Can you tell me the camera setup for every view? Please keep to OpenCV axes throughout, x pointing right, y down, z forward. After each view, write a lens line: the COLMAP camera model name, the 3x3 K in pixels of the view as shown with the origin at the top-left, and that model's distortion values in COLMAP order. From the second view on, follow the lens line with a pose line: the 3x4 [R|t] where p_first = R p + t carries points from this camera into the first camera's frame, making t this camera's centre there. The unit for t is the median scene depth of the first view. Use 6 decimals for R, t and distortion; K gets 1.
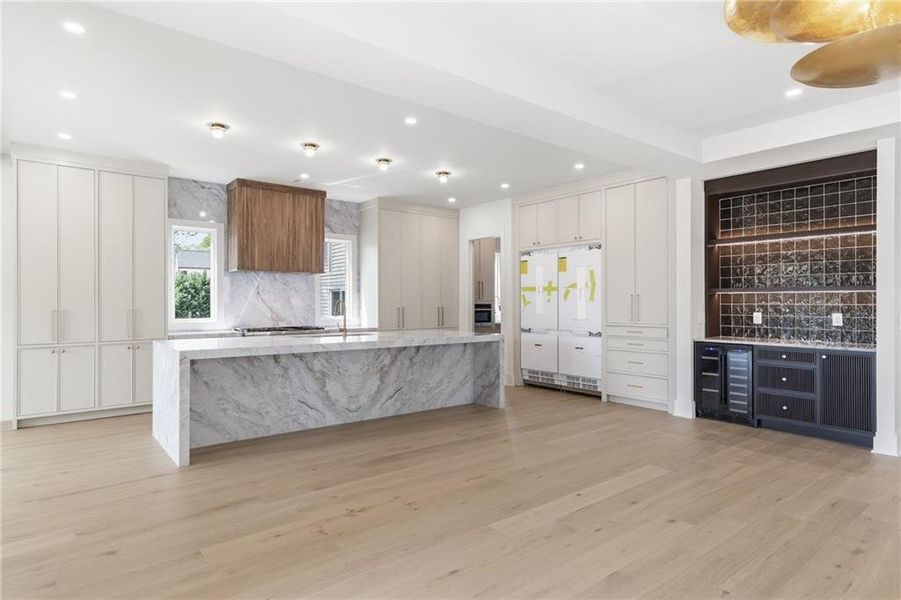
lens RADIAL K [[490.8, 0, 450.5], [0, 490.8, 300.0], [0, 0, 1]] dist [0.003557, 0.000853]
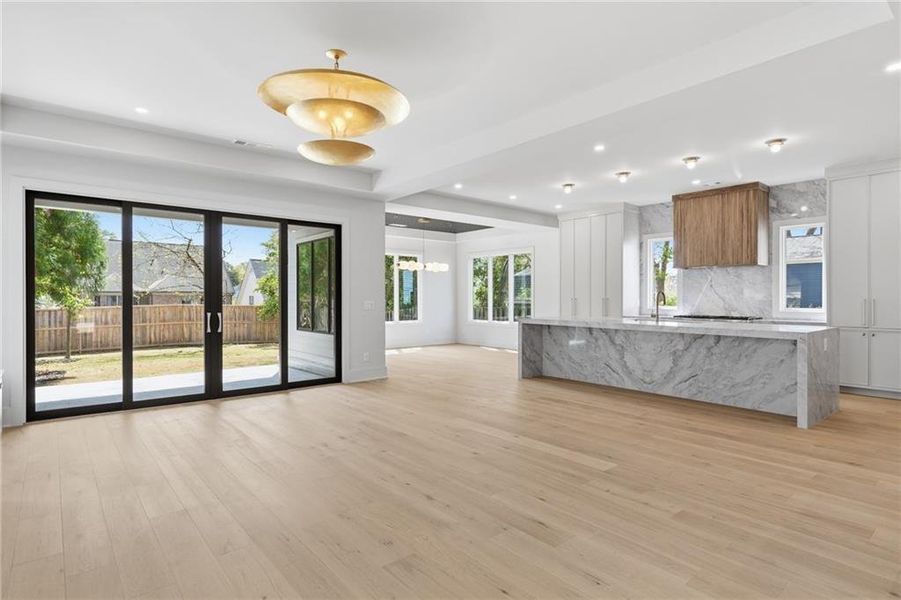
lens RADIAL K [[453.9, 0, 450.5], [0, 453.9, 300.0], [0, 0, 1]] dist [-0.013777, -0.000195]
pose [[0.062462, 0.008003, -0.998015, 0.969575], [0.000949, 0.999967, 0.008078, 0.015574], [0.998047, -0.001452, 0.062452, 0.500609]]
